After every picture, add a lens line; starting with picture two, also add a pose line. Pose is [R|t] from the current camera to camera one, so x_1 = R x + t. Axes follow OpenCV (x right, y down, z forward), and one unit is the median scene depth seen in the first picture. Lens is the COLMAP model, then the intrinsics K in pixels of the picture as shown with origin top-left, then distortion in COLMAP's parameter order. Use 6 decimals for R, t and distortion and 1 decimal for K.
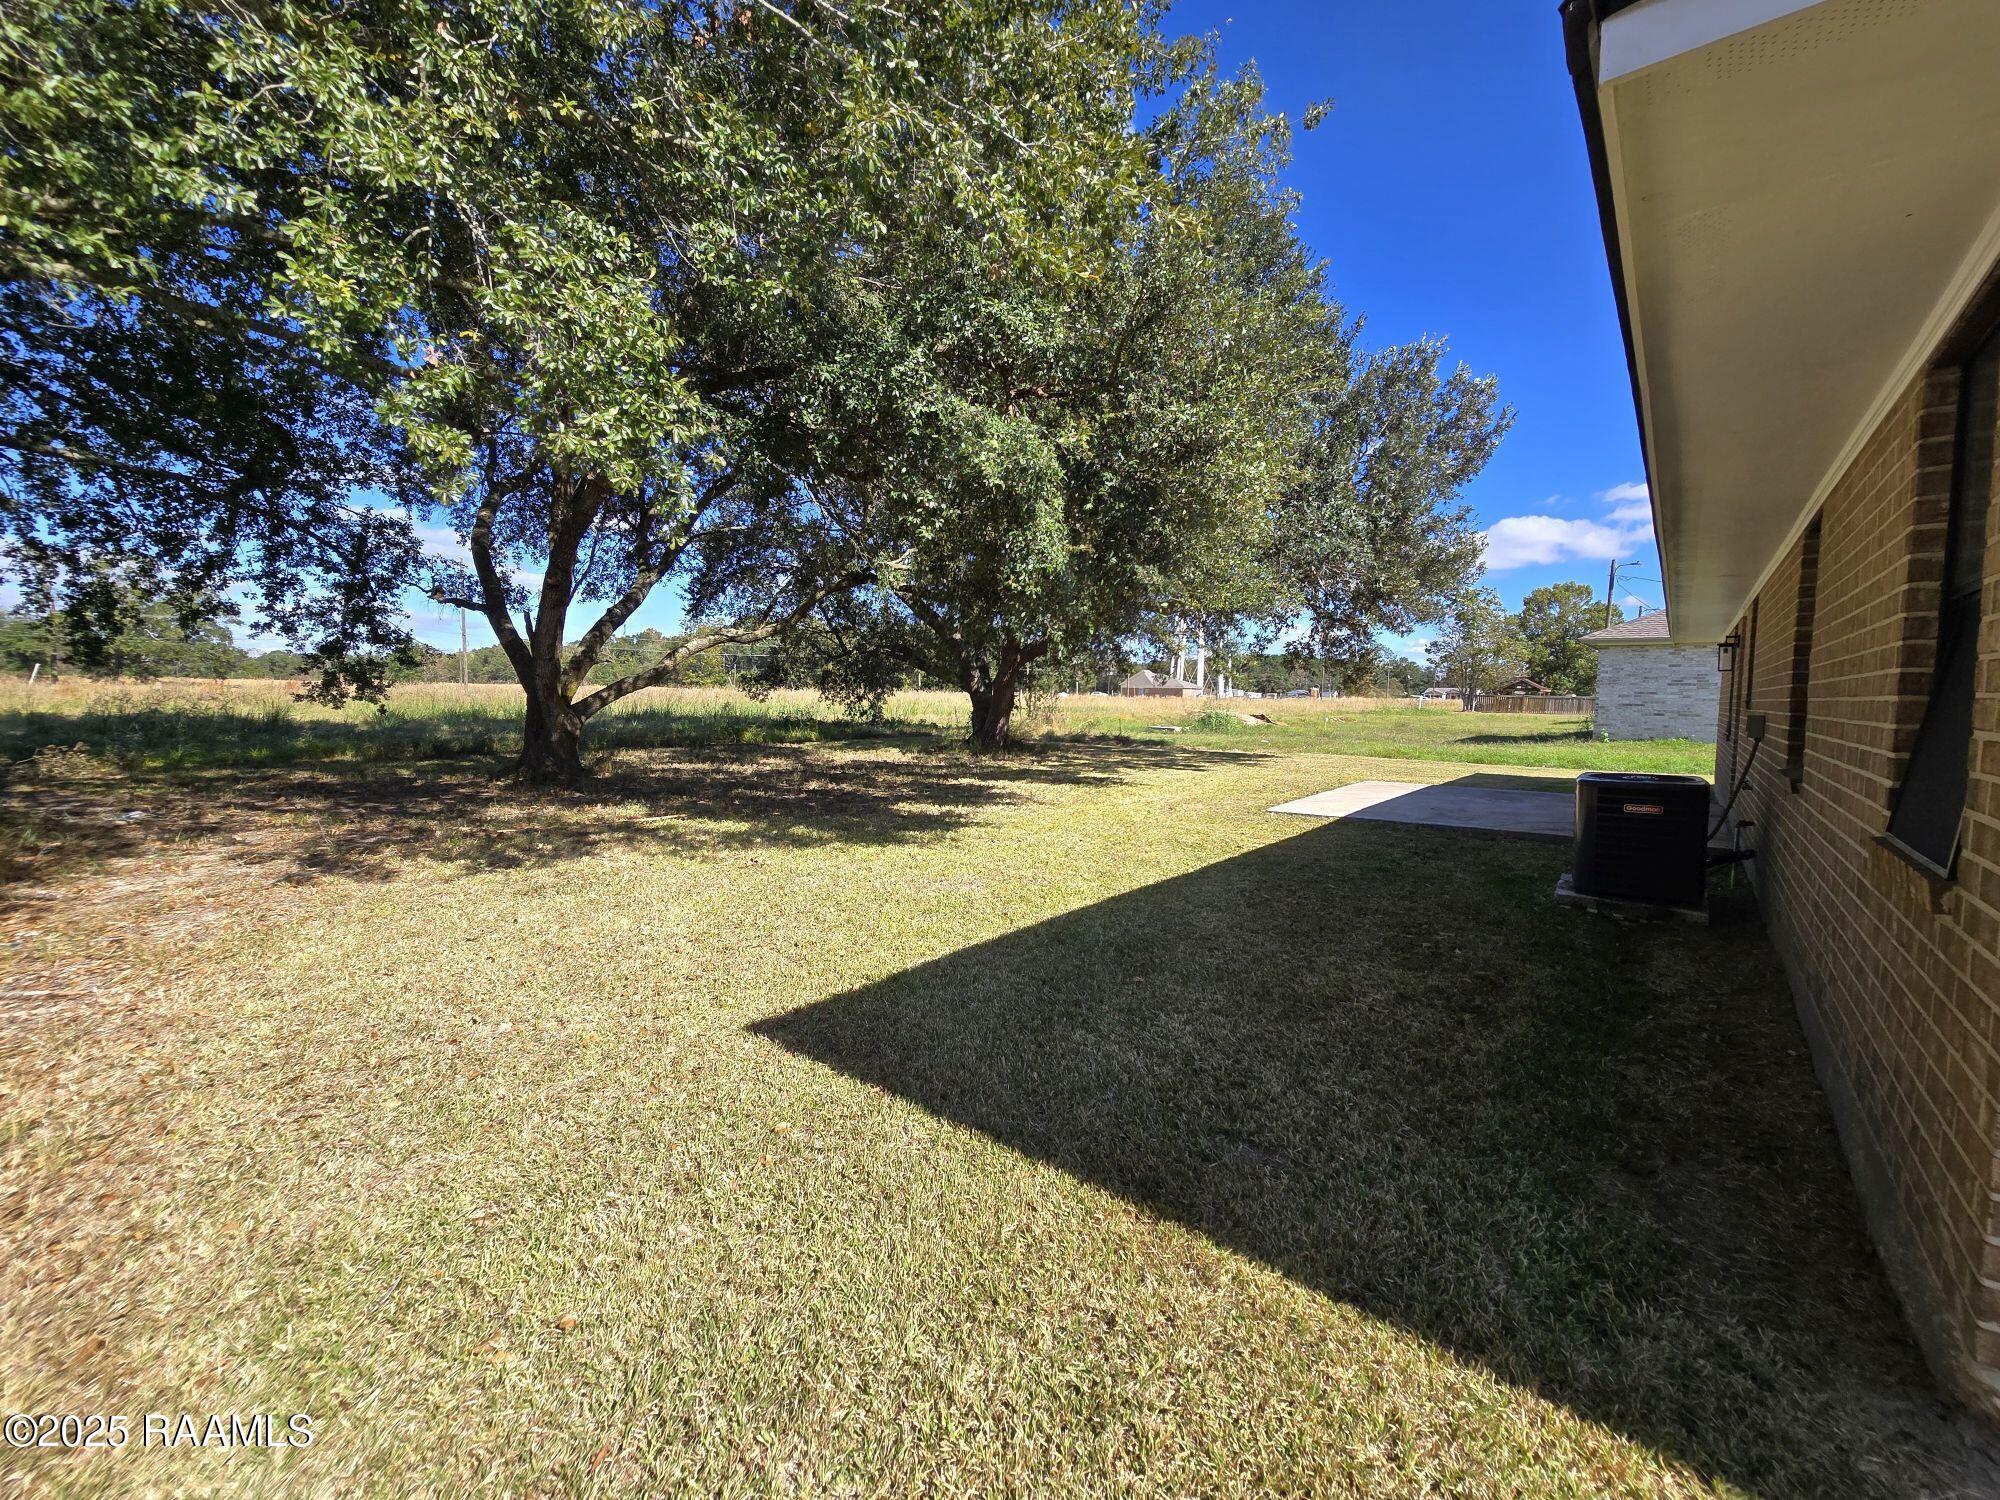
lens RADIAL K [[816.9, 0, 997.7], [0, 816.9, 749.0], [0, 0, 1]] dist [-0.000283, 0.000095]
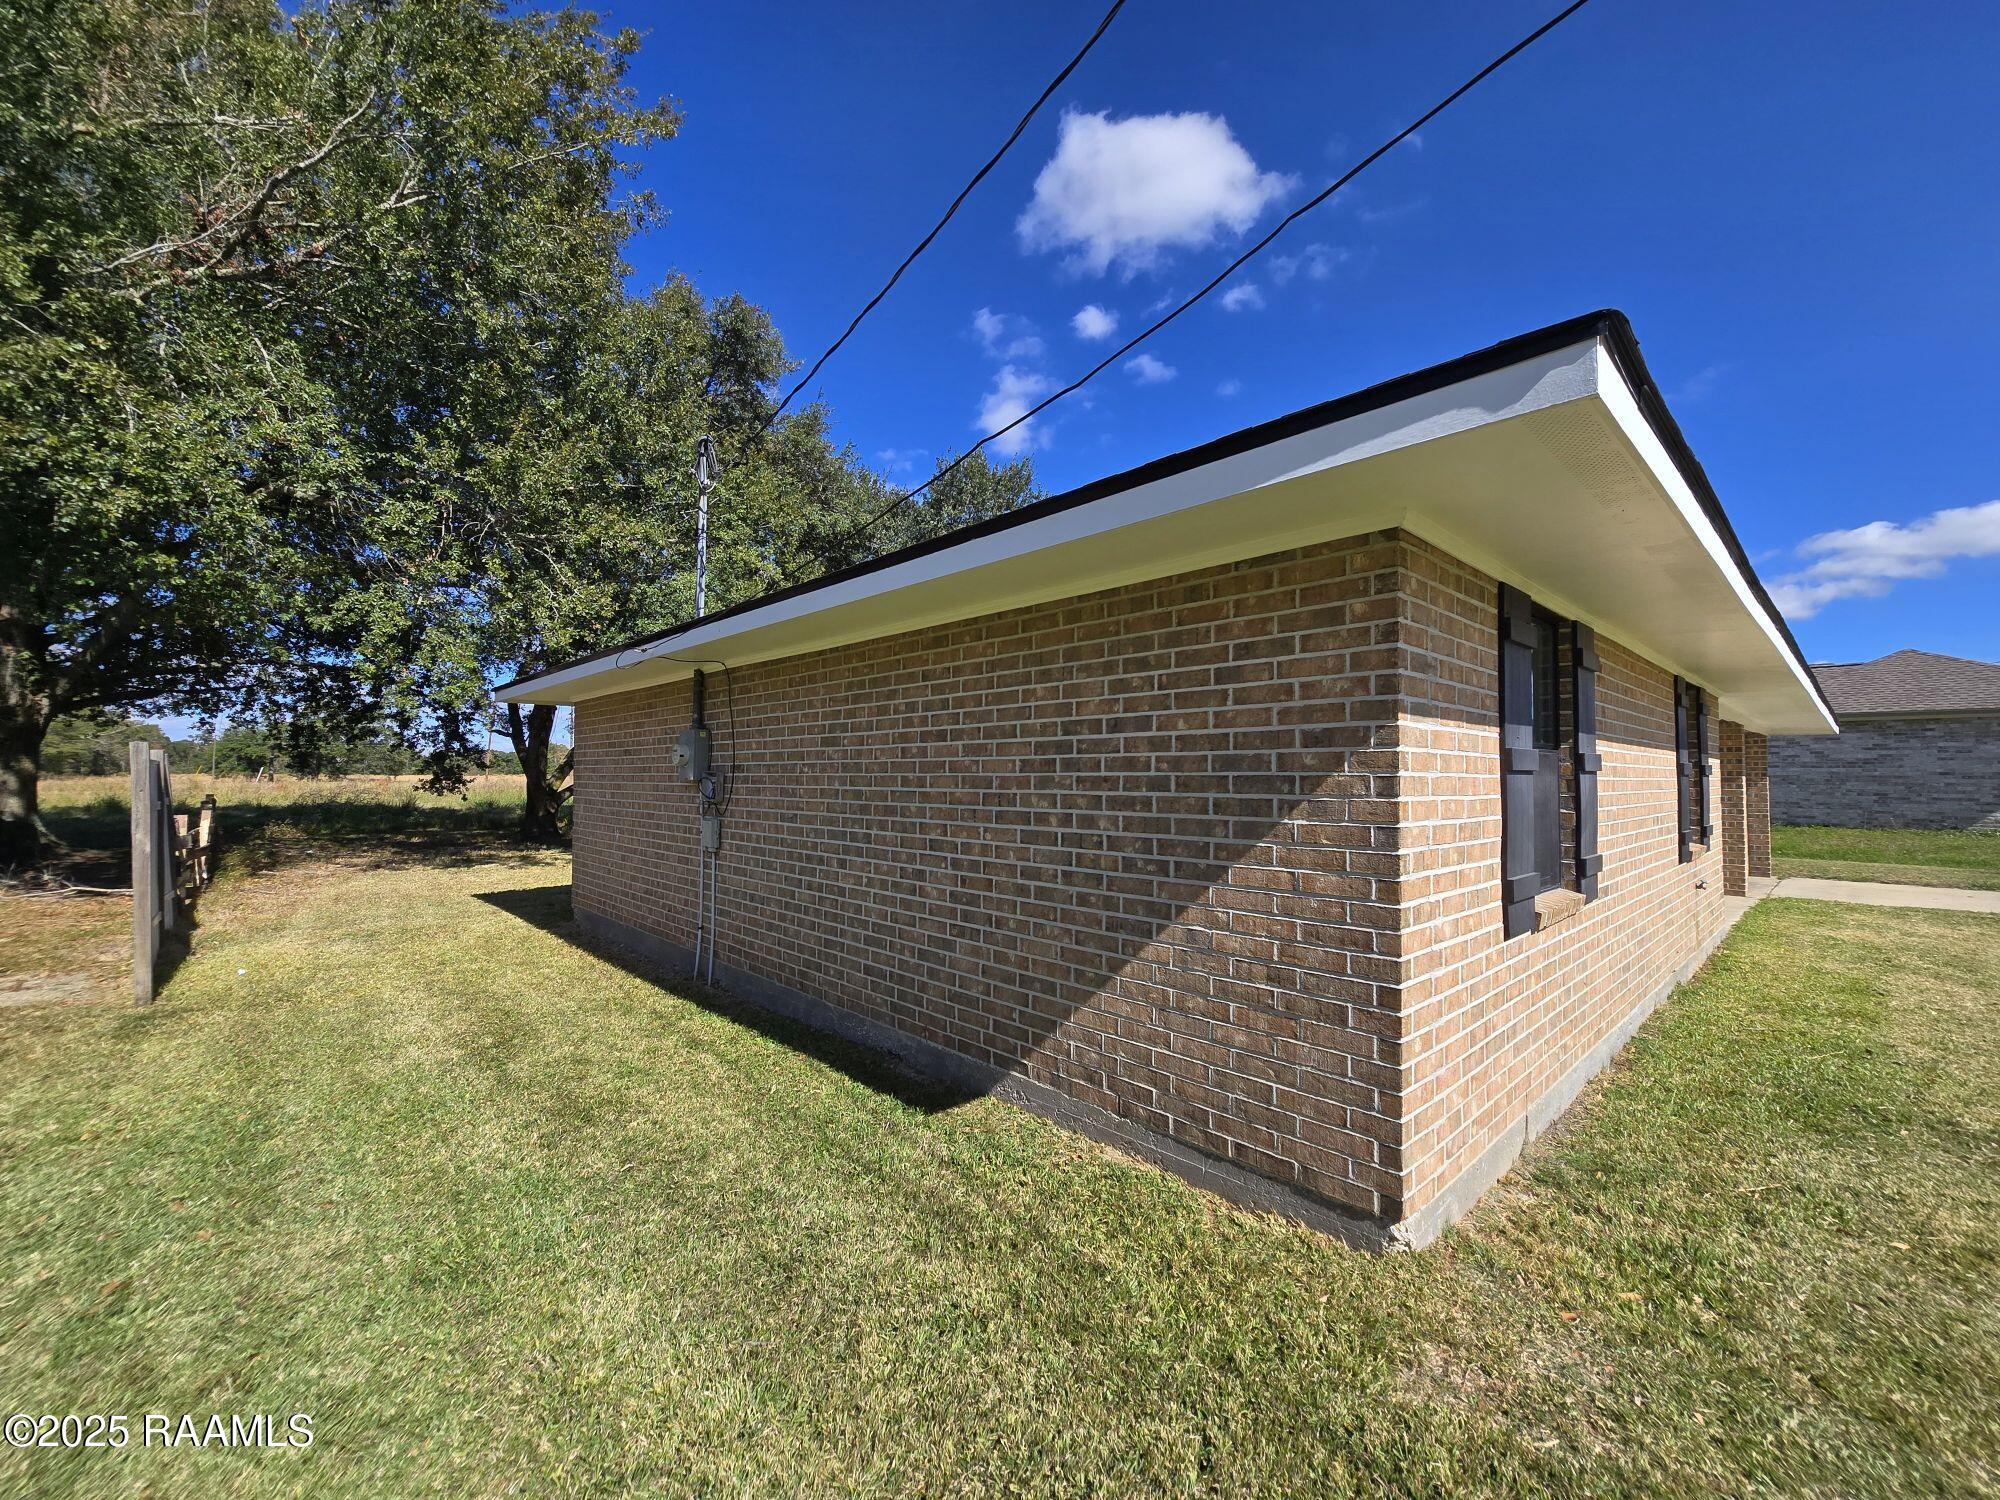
lens RADIAL K [[816.9, 0, 997.7], [0, 816.9, 749.0], [0, 0, 1]] dist [-0.000283, 0.000095]
pose [[0.991890, -0.015788, -0.126116, 0.420660], [0.002136, 0.994185, -0.107664, 0.027337], [0.127083, 0.106521, 0.986156, -0.379714]]
